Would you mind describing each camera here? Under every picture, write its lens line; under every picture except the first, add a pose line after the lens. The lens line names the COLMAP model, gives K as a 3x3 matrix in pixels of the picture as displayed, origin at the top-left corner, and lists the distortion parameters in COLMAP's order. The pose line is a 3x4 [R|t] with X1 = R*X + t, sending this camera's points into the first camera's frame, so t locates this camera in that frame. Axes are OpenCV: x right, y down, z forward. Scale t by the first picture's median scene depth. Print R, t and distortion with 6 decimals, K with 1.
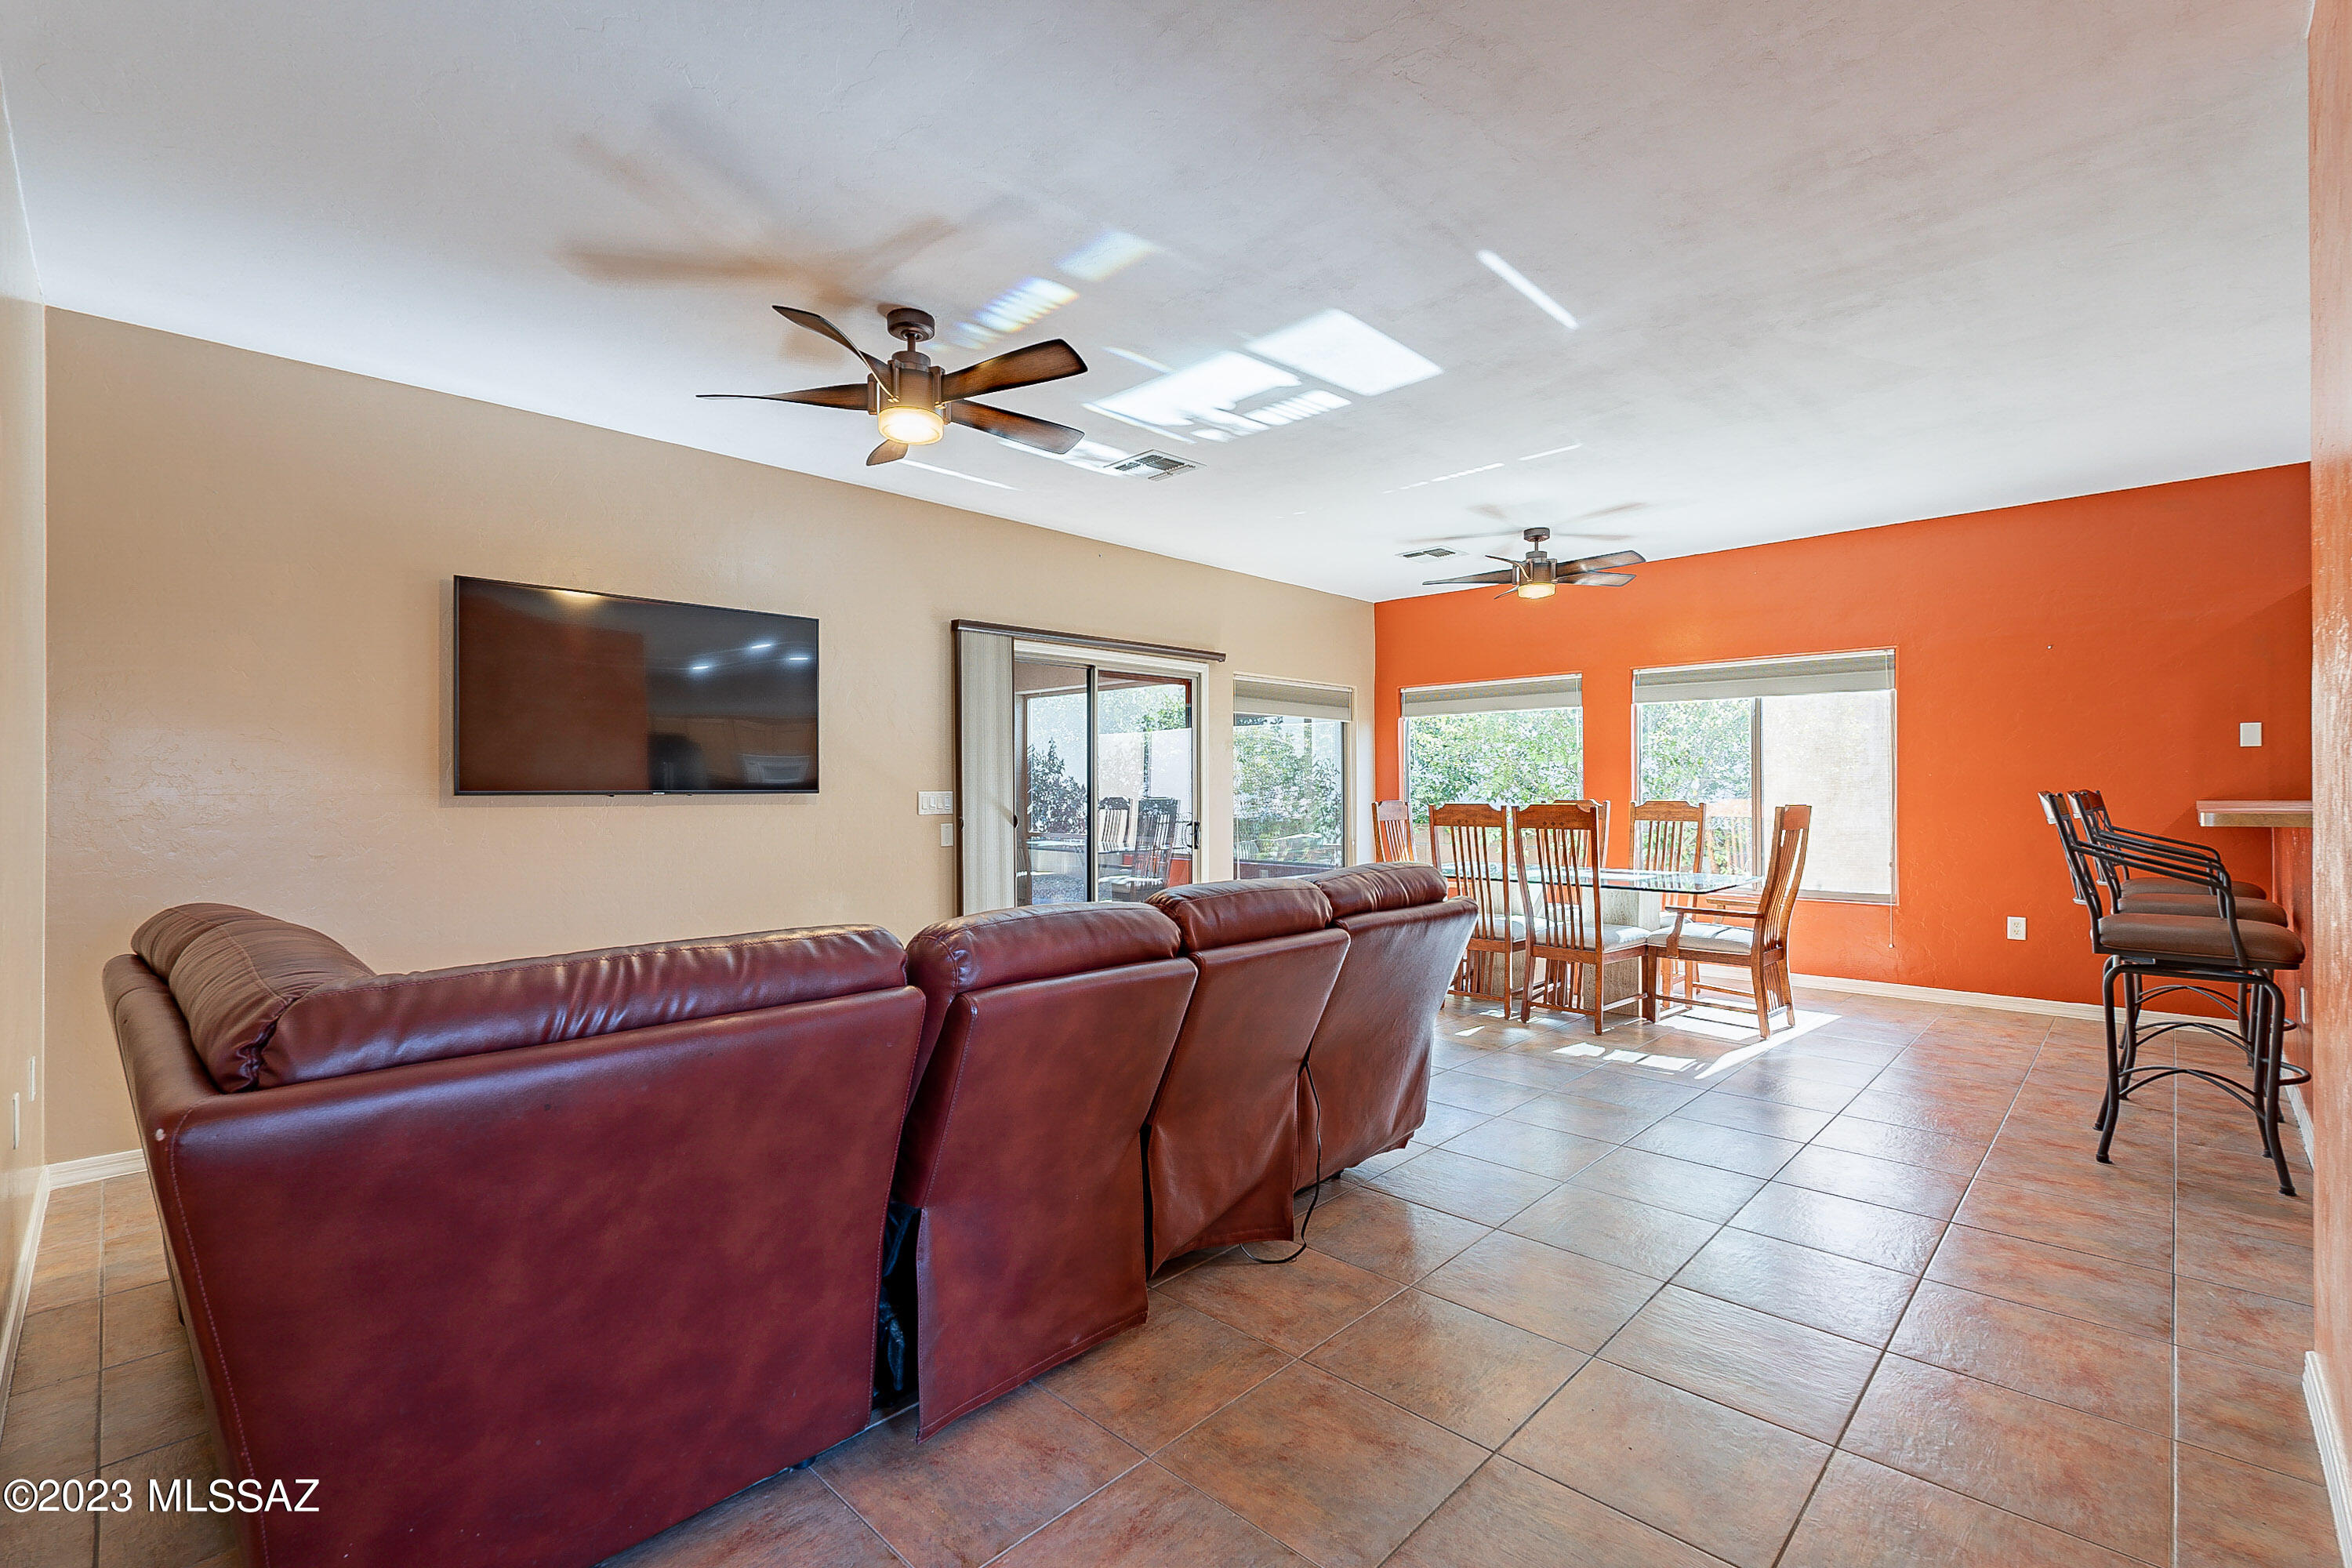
lens RADIAL K [[1044.1, 0, 1175.4], [0, 1044.1, 794.7], [0, 0, 1]] dist [-0.002009, -0.000125]
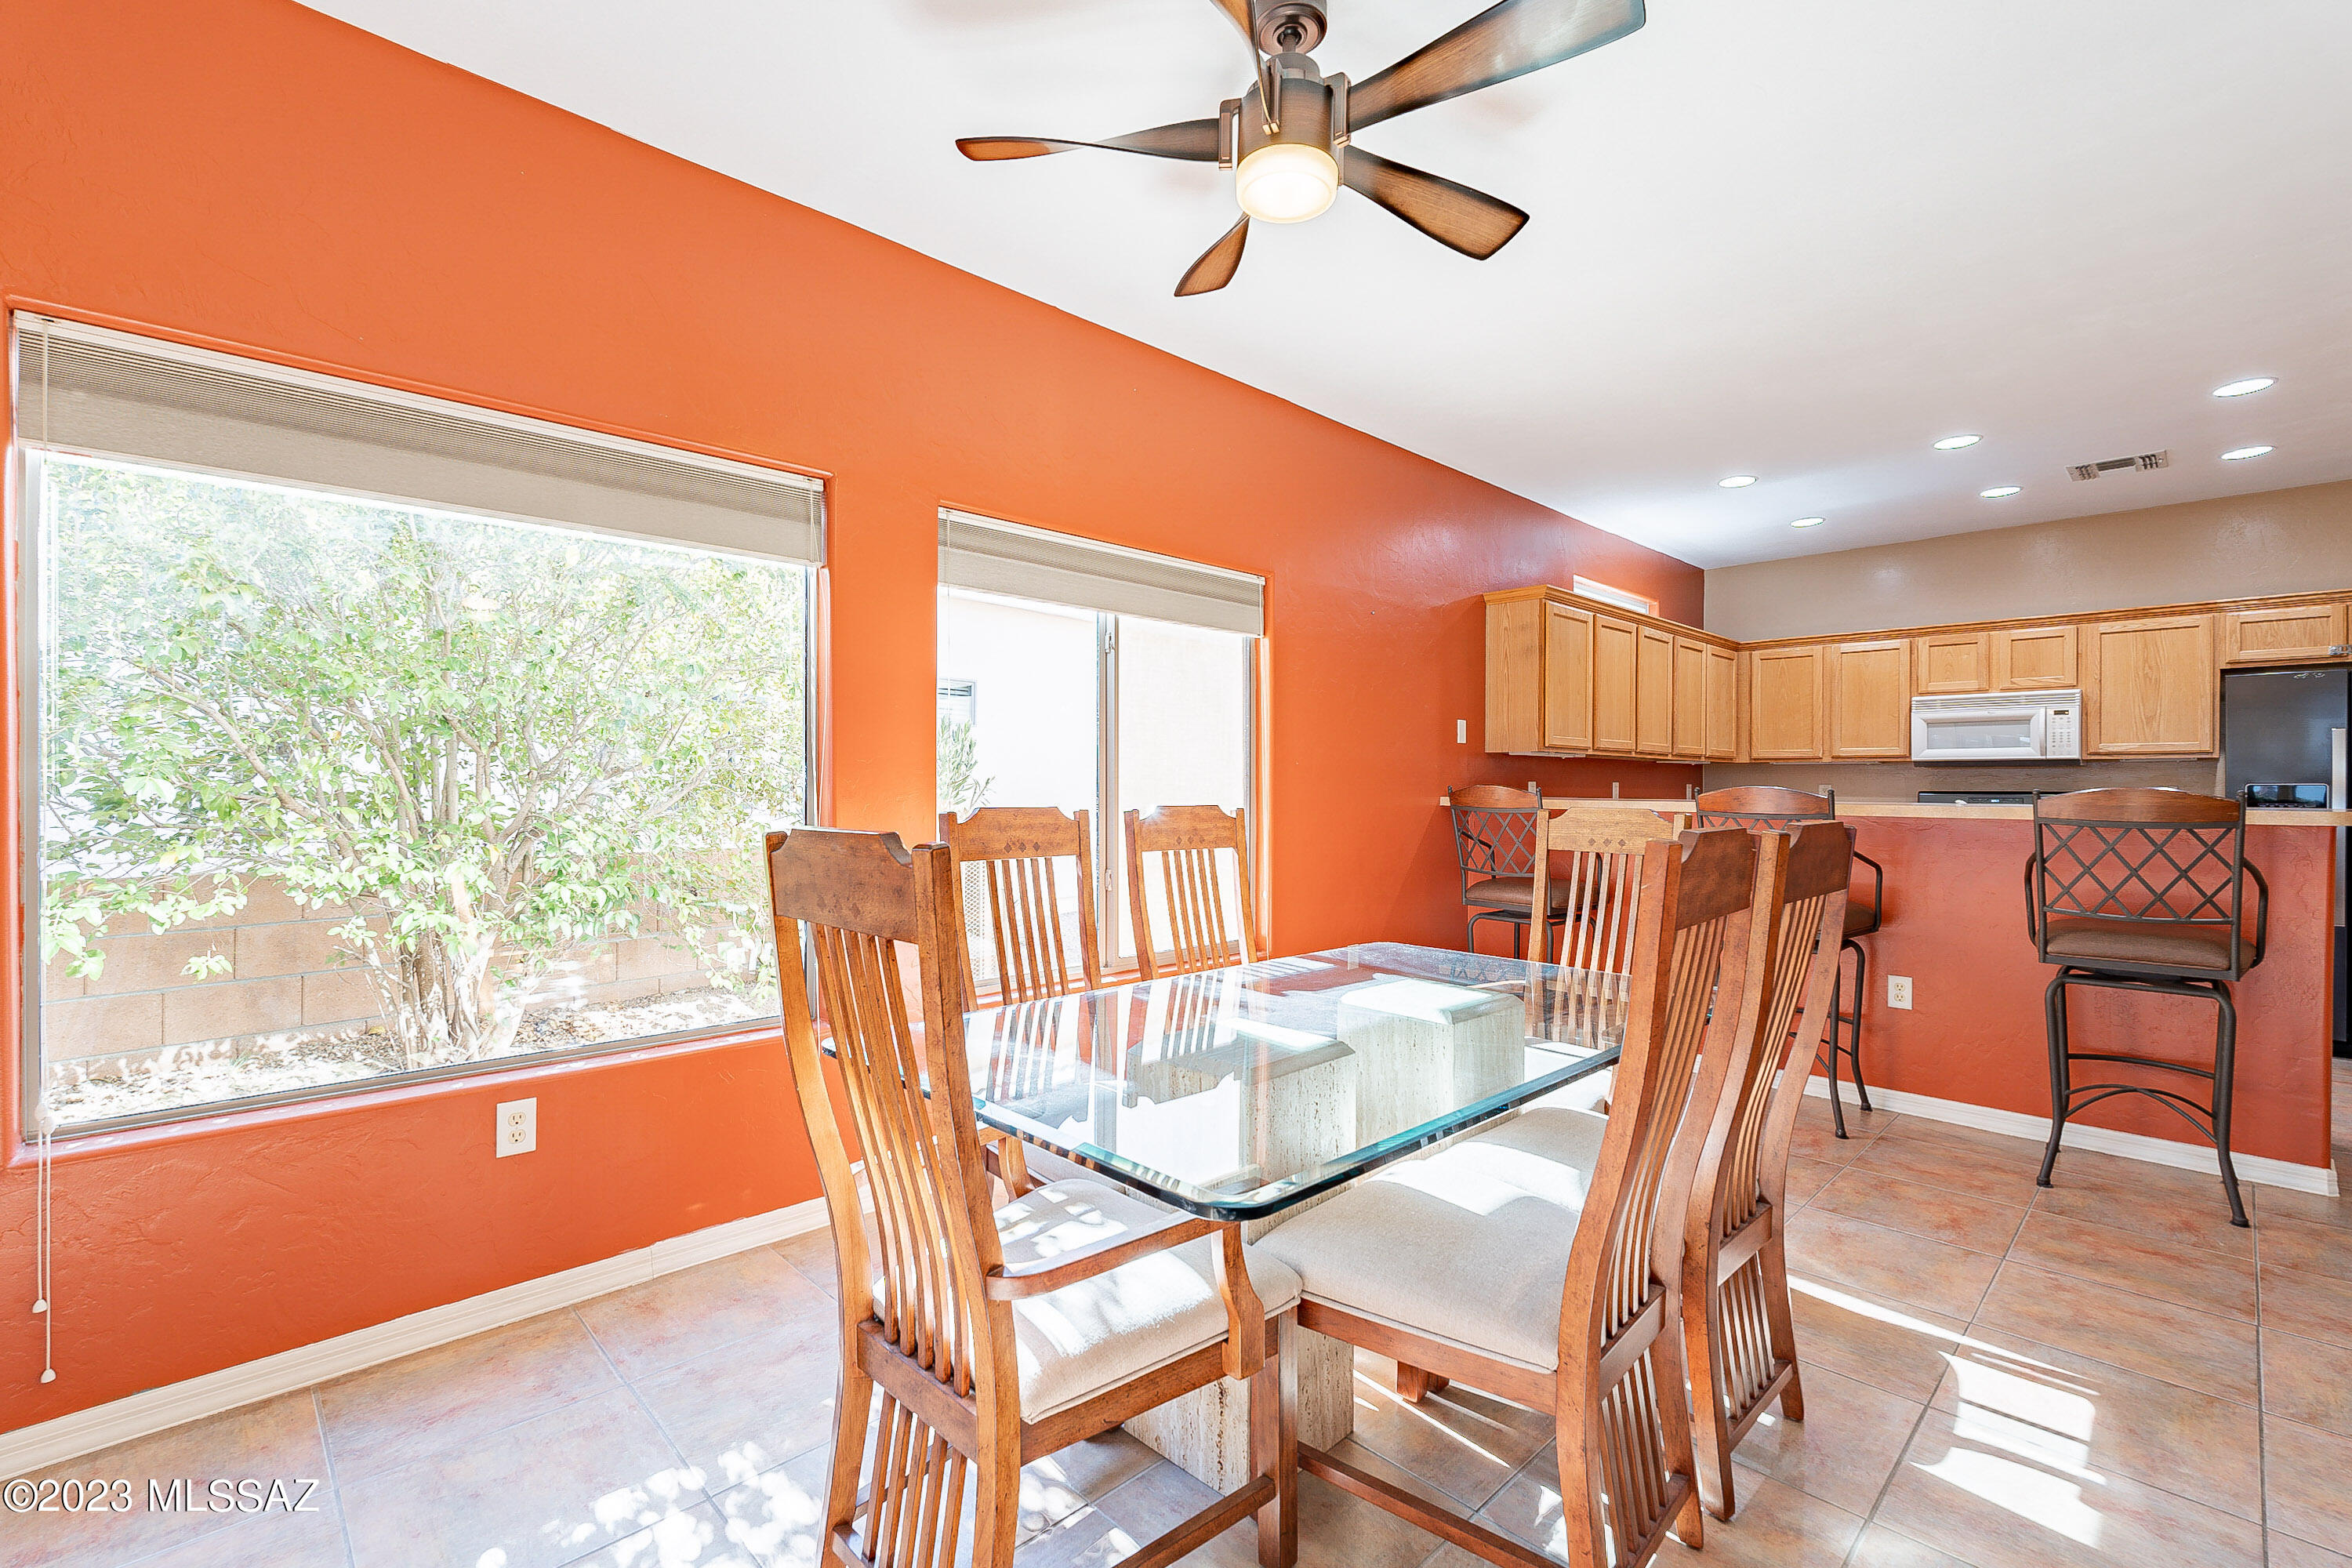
lens RADIAL K [[1029.2, 0, 1169.0], [0, 1029.2, 778.5], [0, 0, 1]] dist [-0.001957, -0.000367]
pose [[0.033798, 0.006950, 0.999405, 0.016650], [-0.000010, 0.999976, -0.006954, -0.003805], [-0.999429, 0.000225, 0.033798, 1.105454]]
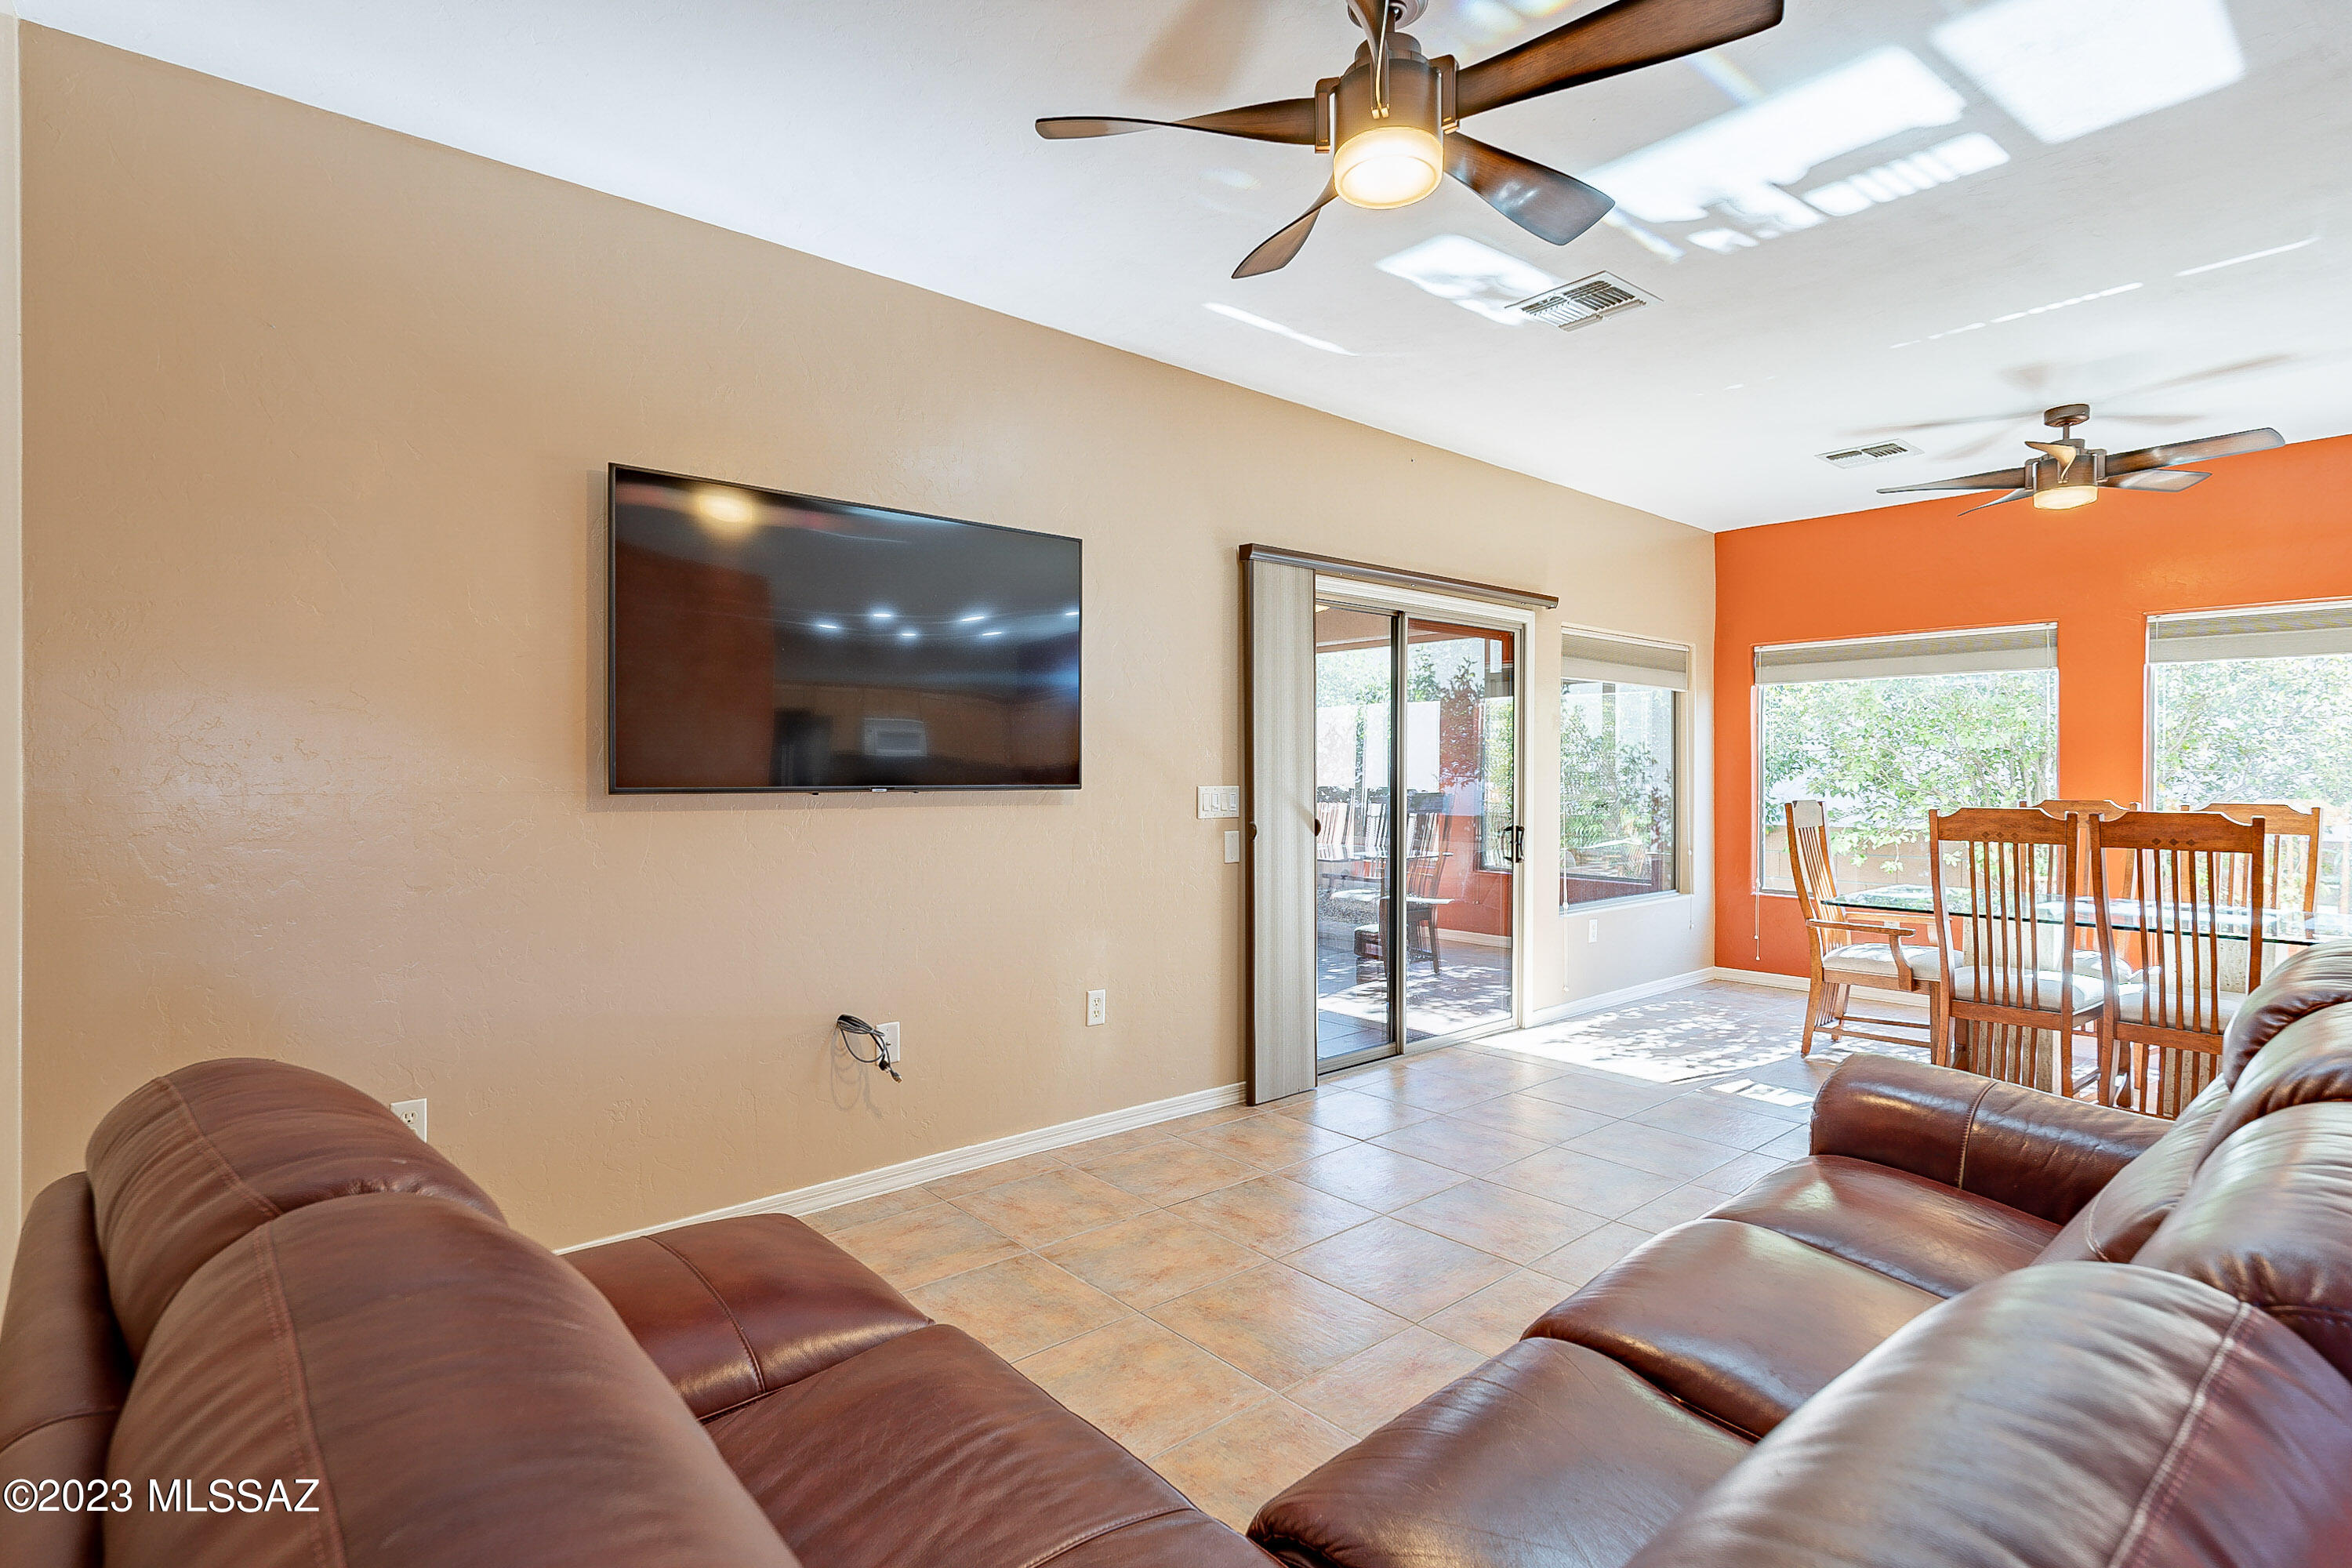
lens RADIAL K [[1153.7, 0, 1176.0], [0, 1153.7, 784.0], [0, 0, 1]] dist [-0.001431, 0.000712]
pose [[0.996366, 0.006156, -0.084951, -0.185485], [-0.005600, 0.999961, 0.006781, -0.009171], [0.084989, -0.006280, 0.996362, 0.205649]]
